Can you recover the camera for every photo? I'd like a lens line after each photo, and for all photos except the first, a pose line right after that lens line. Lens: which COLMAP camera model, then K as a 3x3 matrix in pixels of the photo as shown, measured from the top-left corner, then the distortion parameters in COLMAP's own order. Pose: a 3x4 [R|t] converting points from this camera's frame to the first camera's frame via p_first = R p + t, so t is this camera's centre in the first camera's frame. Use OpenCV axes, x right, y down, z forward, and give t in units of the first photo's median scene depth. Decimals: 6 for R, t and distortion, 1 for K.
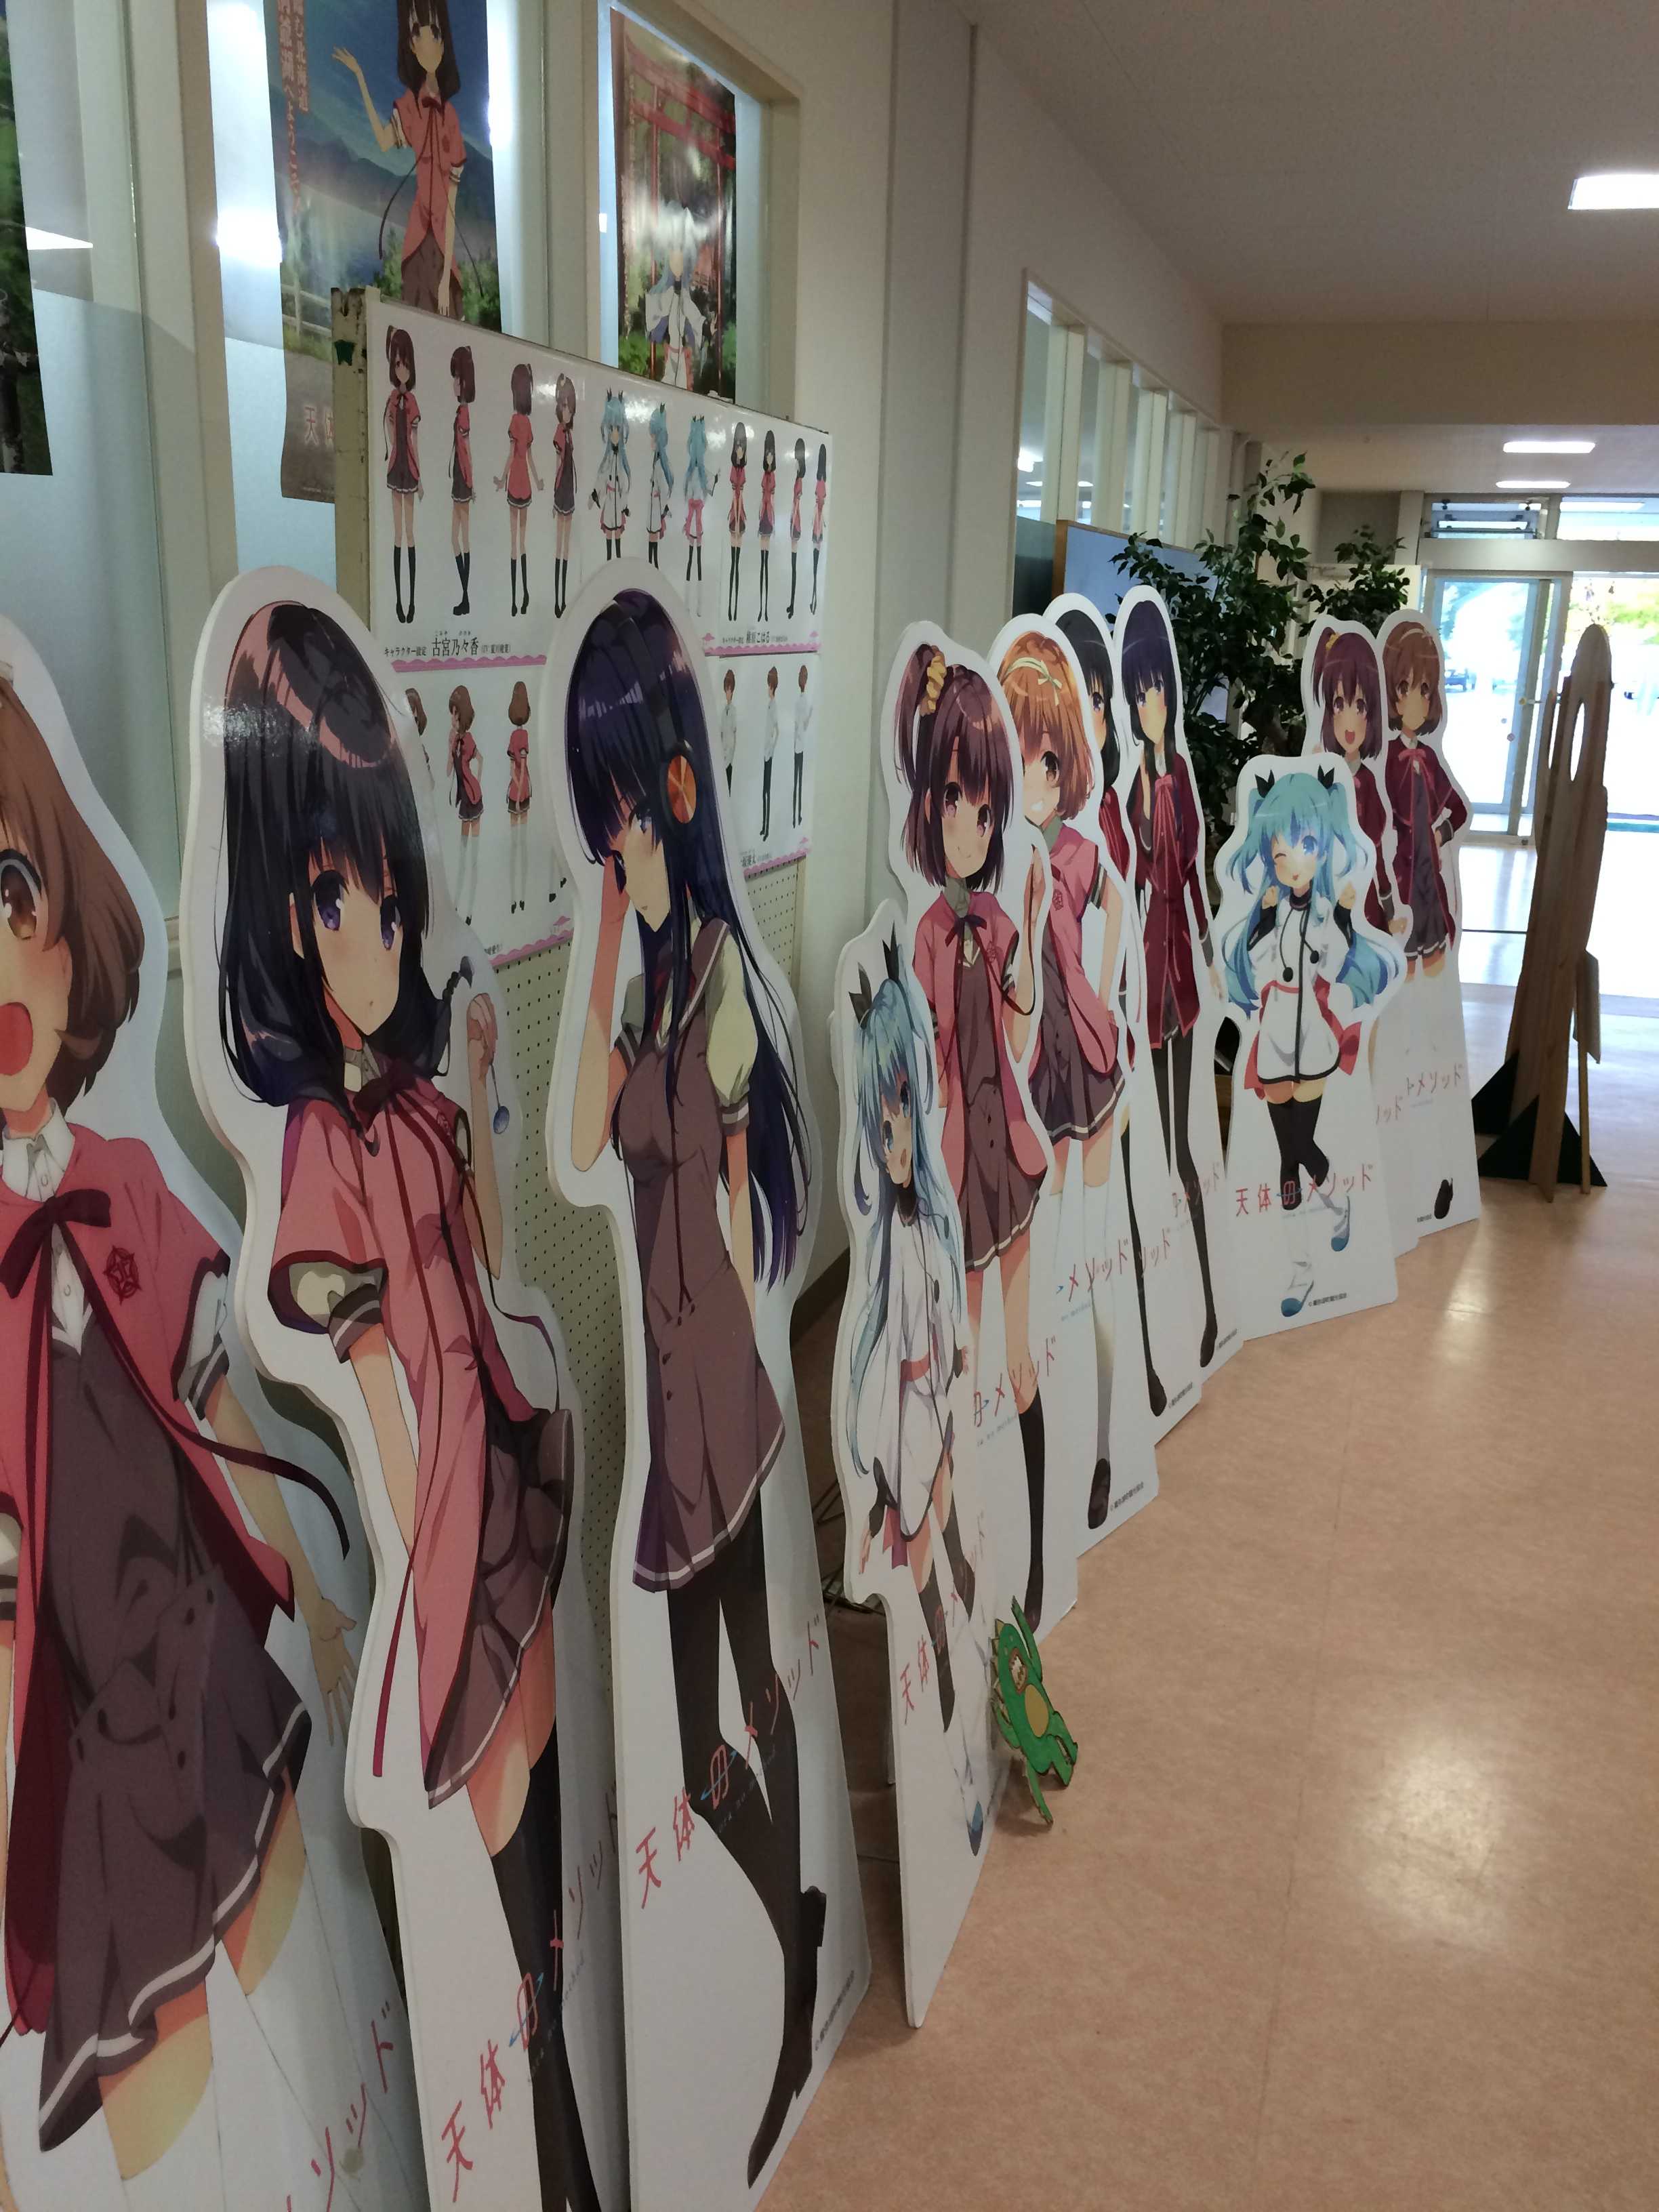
lens RADIAL K [[1886.6, 0, 848.3], [0, 1886.6, 1103.5], [0, 0, 1]] dist [0.074358, -0.101612]
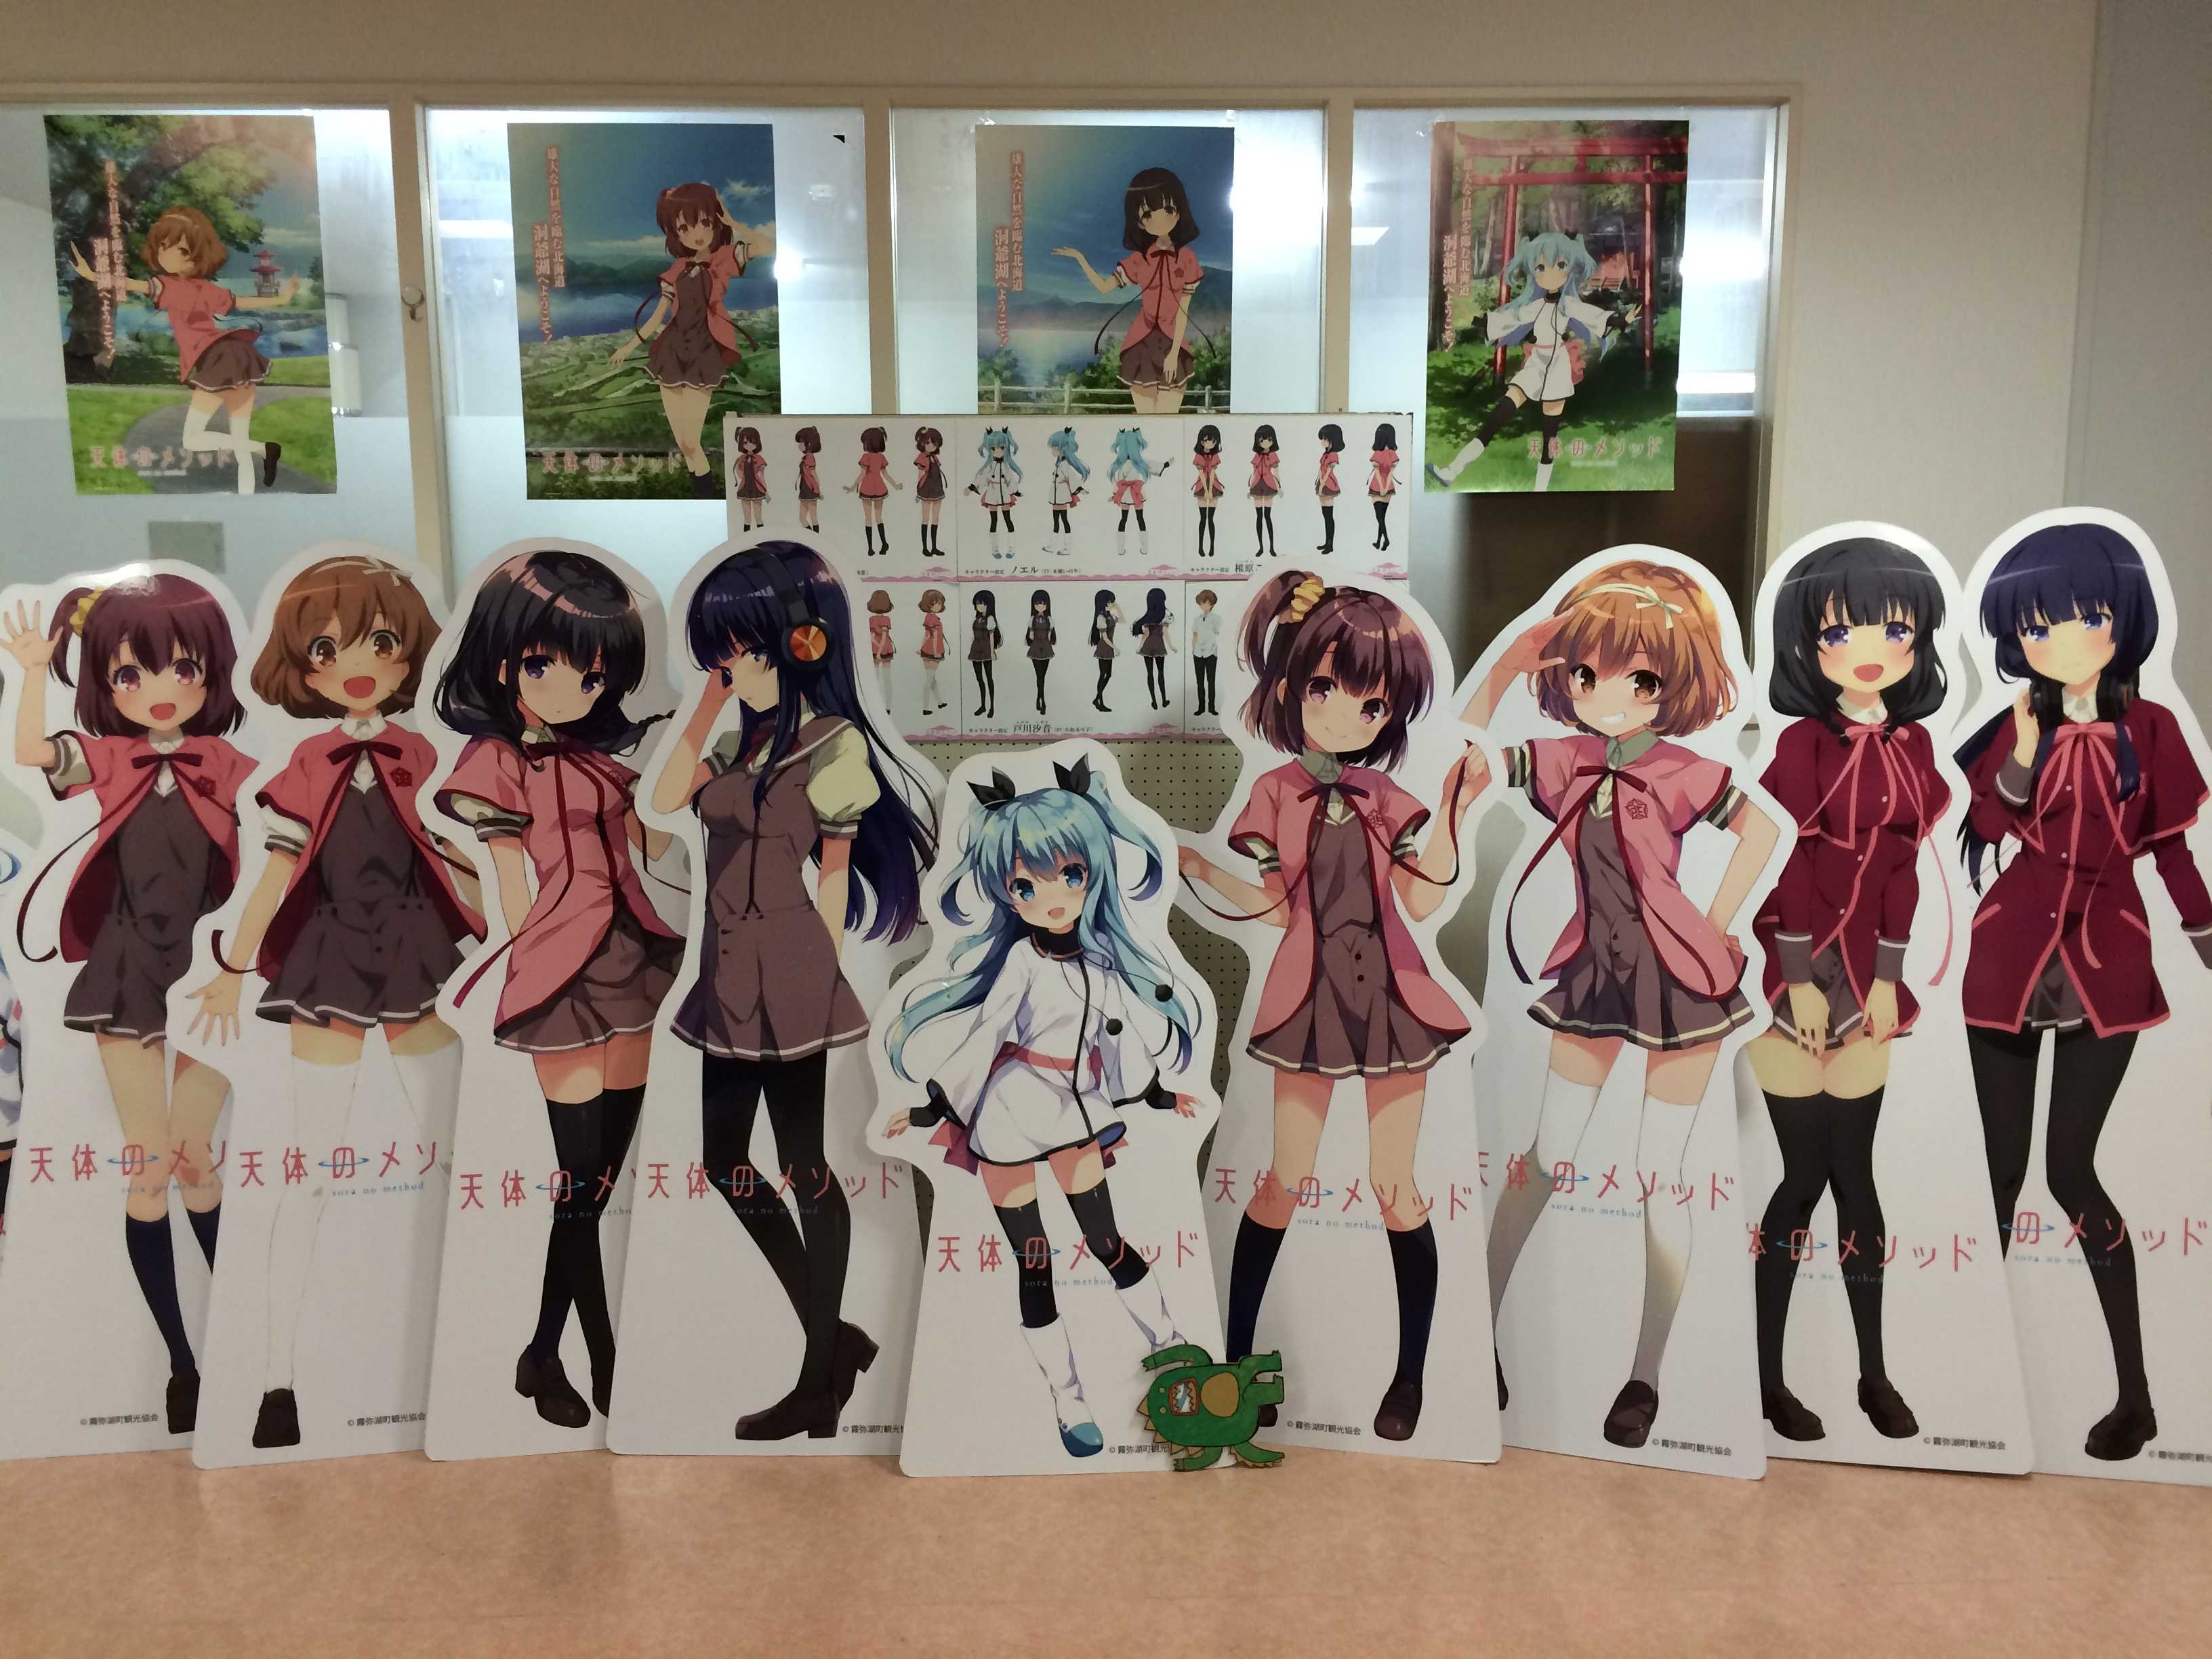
lens RADIAL K [[1886.6, 0, 1107.6], [0, 1886.6, 818.8], [0, 0, 1]] dist [0.074358, -0.101612]
pose [[0.331792, 0.107717, -0.937182, 0.847100], [-0.227769, 0.973214, 0.031221, -0.058131], [0.915442, 0.203103, 0.347440, 0.310629]]
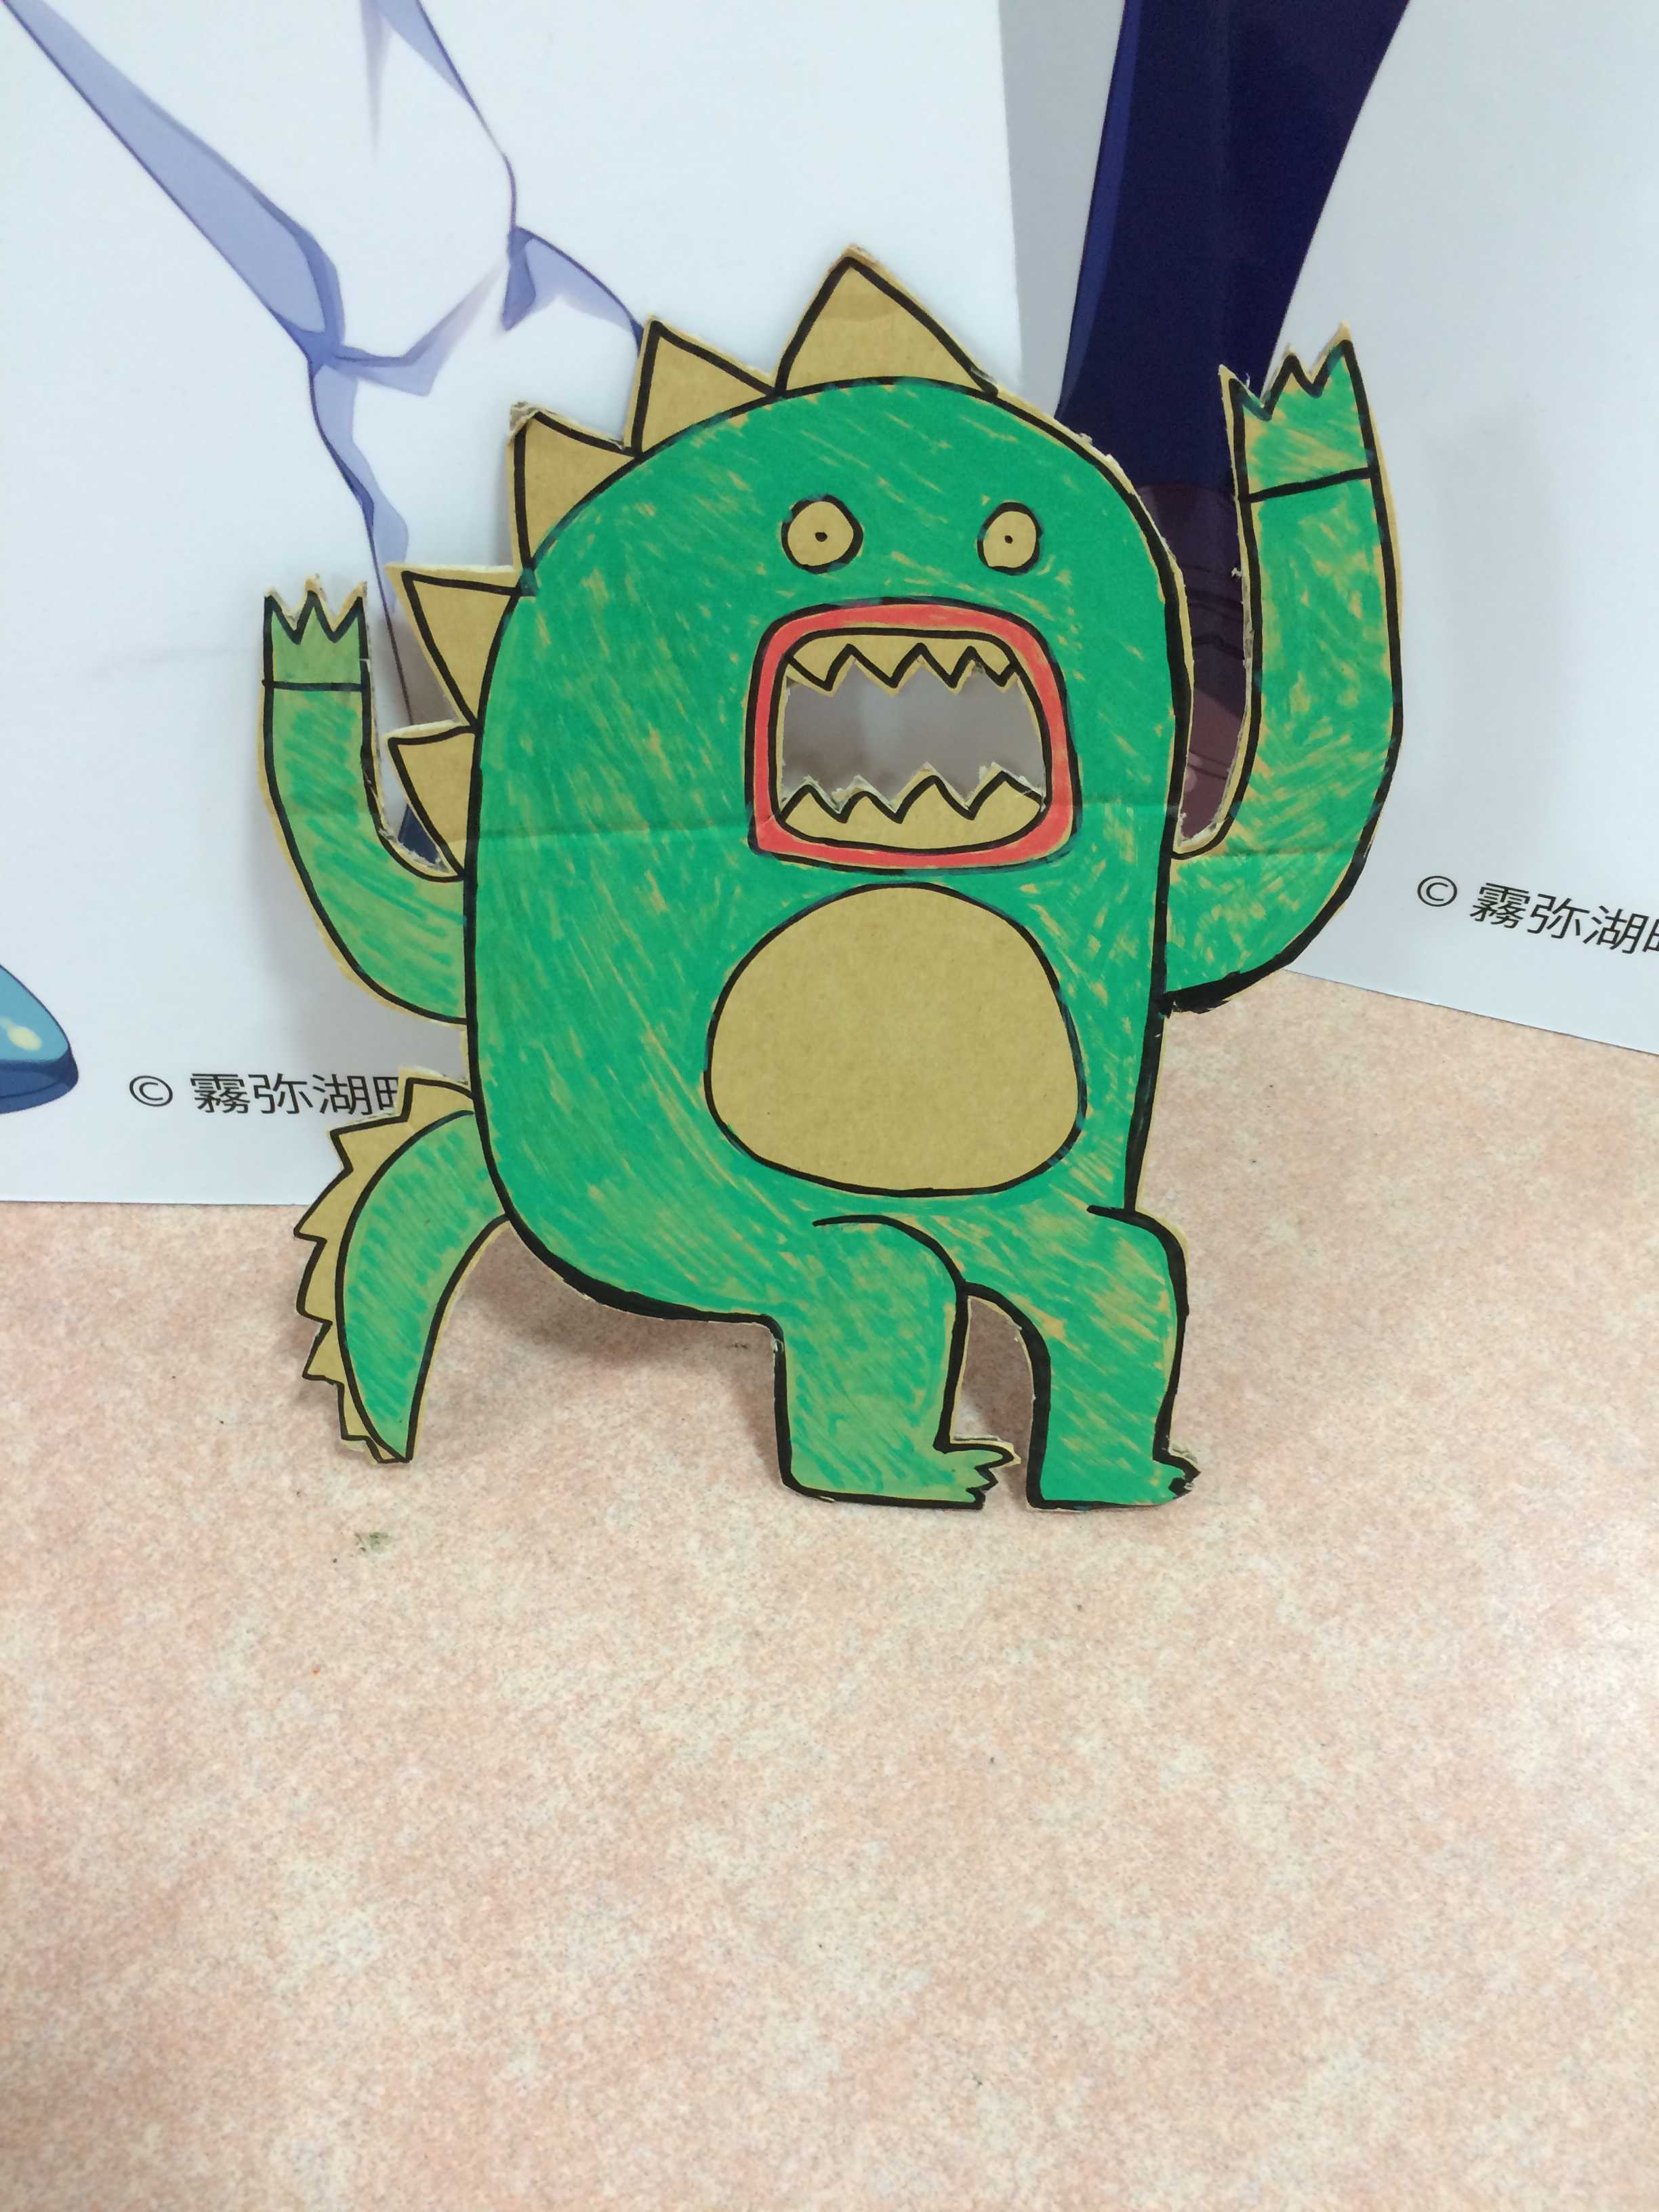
lens RADIAL K [[1886.6, 0, 835.0], [0, 1886.6, 1104.6], [0, 0, 1]] dist [0.074358, -0.101612]
pose [[0.251059, 0.743272, -0.620094, 0.137443], [-0.244361, 0.668529, 0.702393, 0.158589], [0.936620, -0.024816, 0.349467, 0.678700]]
